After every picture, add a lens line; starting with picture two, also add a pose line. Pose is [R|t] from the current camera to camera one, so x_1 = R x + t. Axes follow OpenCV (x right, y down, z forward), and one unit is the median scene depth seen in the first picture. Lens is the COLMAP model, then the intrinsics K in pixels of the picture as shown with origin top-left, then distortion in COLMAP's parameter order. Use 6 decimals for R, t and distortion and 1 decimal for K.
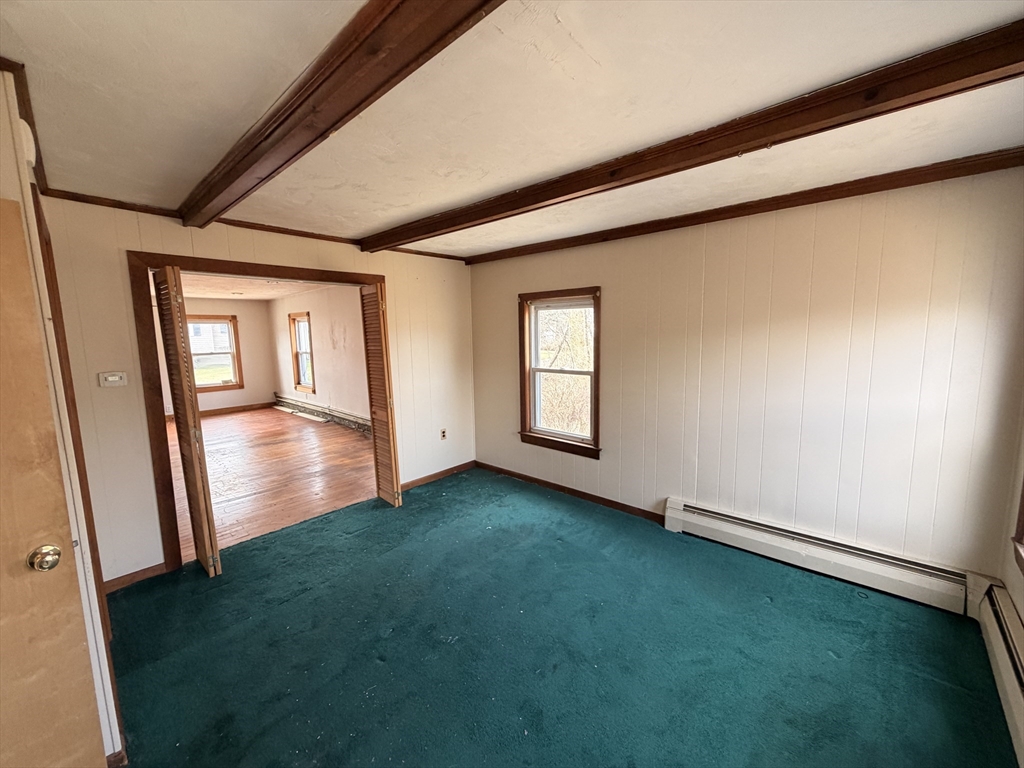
lens RADIAL K [[407.6, 0, 508.5], [0, 407.6, 388.8], [0, 0, 1]] dist [0.000204, -0.000026]
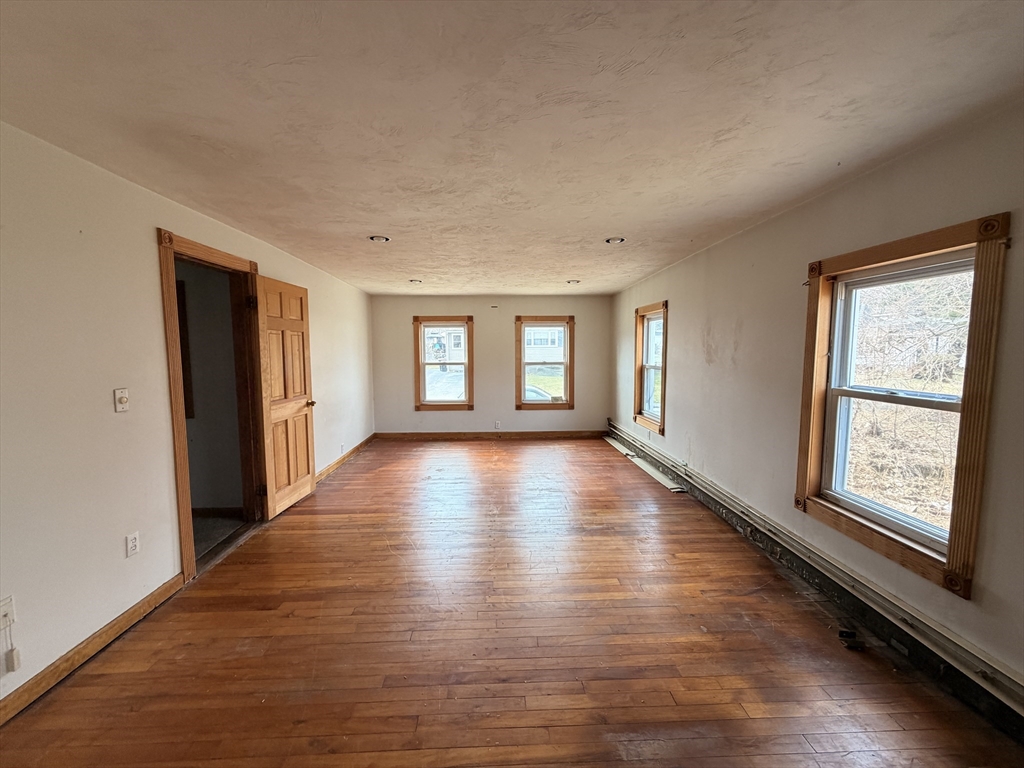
lens RADIAL K [[407.6, 0, 508.1], [0, 407.6, 384.6], [0, 0, 1]] dist [0.000204, -0.000026]
pose [[0.701278, 0.070438, -0.709400, -0.197795], [-0.095823, 0.995390, 0.004109, -0.041021], [0.706419, 0.065095, 0.704794, 0.378063]]
